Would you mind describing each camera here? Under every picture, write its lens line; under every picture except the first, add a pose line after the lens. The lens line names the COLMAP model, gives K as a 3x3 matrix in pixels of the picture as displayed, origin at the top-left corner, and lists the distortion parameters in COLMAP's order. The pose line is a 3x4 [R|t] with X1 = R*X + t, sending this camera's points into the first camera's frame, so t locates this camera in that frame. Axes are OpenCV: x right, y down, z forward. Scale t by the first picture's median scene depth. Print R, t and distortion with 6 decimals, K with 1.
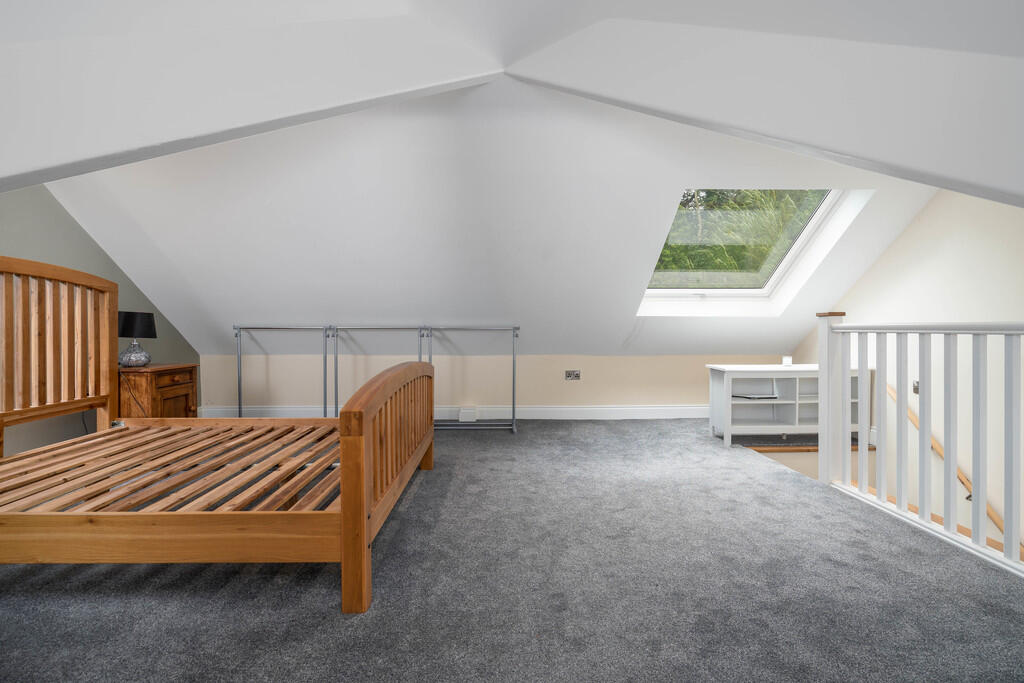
lens RADIAL K [[469.0, 0, 513.0], [0, 469.0, 333.5], [0, 0, 1]] dist [-0.001527, -0.000221]
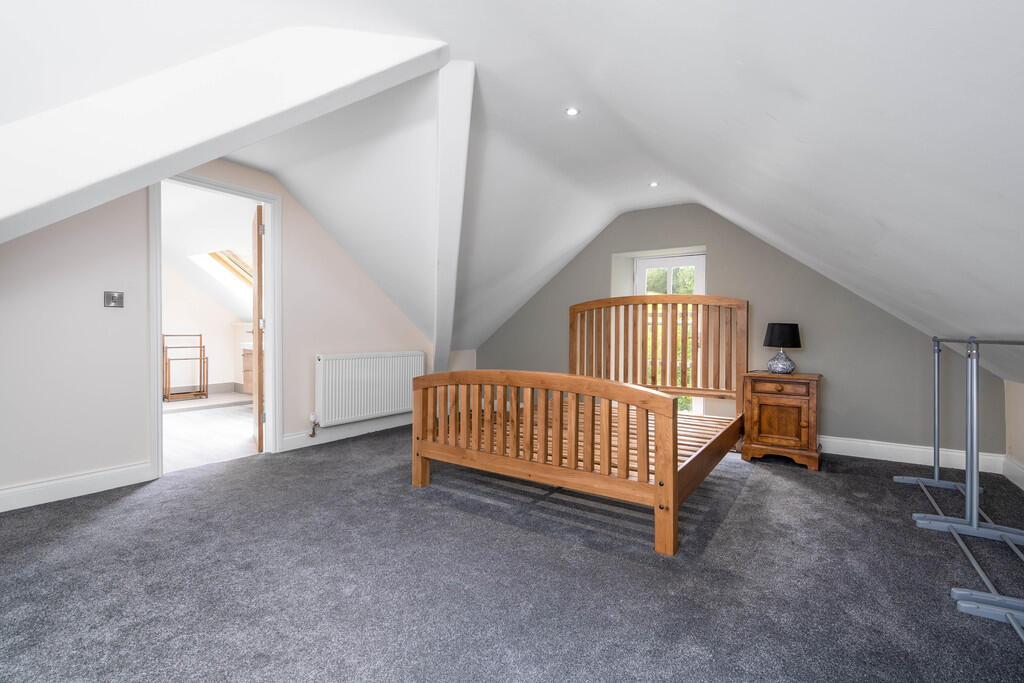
lens RADIAL K [[469.0, 0, 513.0], [0, 469.0, 333.5], [0, 0, 1]] dist [-0.001527, -0.000221]
pose [[-0.574648, 0.001852, -0.818399, 0.448762], [-0.024791, 0.999499, 0.019669, -0.027958], [0.818025, 0.031592, -0.574314, 1.121301]]
